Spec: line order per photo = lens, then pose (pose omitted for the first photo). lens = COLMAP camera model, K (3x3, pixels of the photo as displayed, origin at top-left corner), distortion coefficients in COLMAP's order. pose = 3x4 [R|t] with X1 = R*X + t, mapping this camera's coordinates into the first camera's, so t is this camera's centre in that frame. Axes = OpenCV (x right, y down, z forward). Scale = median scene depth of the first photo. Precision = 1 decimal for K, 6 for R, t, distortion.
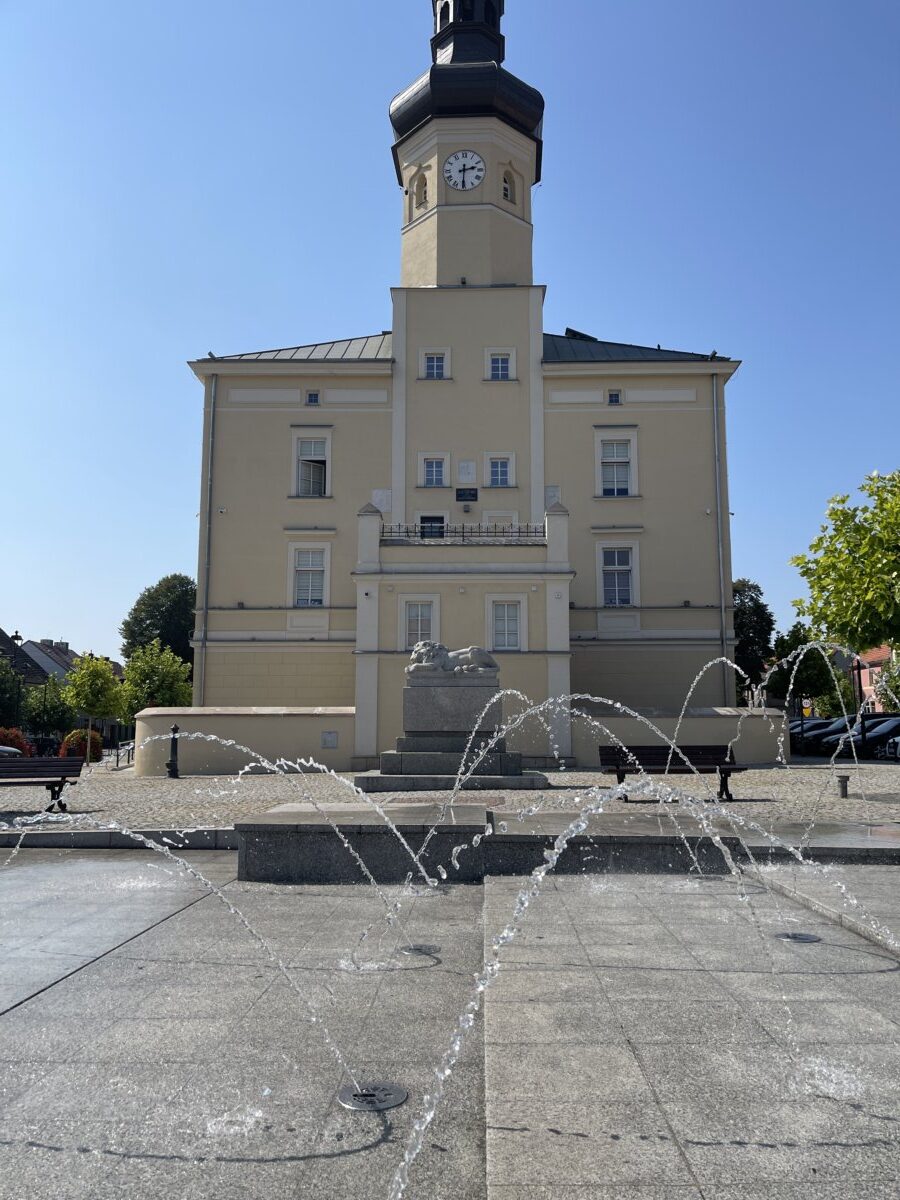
lens RADIAL K [[915.1, 0, 450.5], [0, 915.1, 599.7], [0, 0, 1]] dist [0.051930, -0.005701]
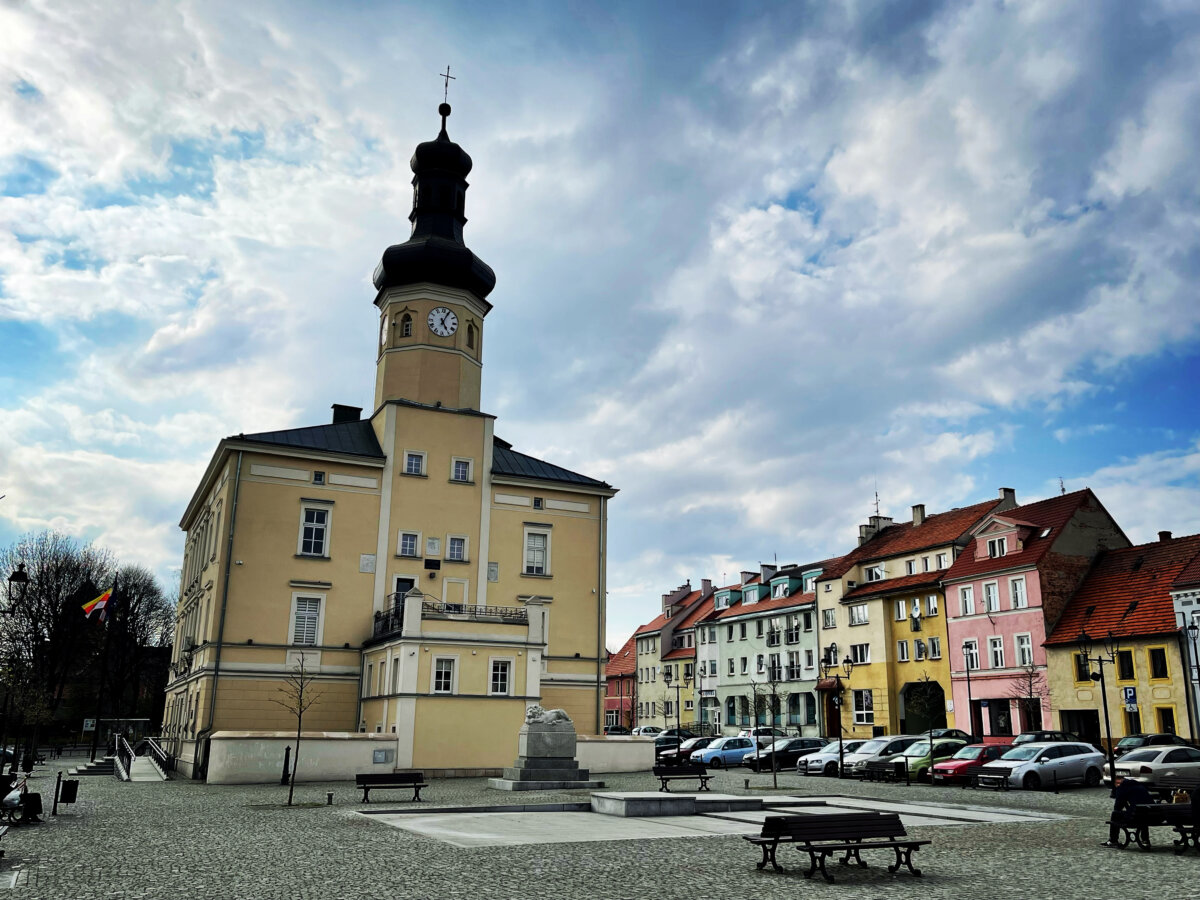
lens RADIAL K [[1050.3, 0, 601.0], [0, 1050.3, 449.6], [0, 0, 1]] dist [0.091293, -0.004134]
pose [[0.894078, 0.126457, 0.429690, -0.446893], [-0.078008, 0.988619, -0.128635, -0.101506], [-0.441067, 0.081491, 0.893767, -0.507685]]
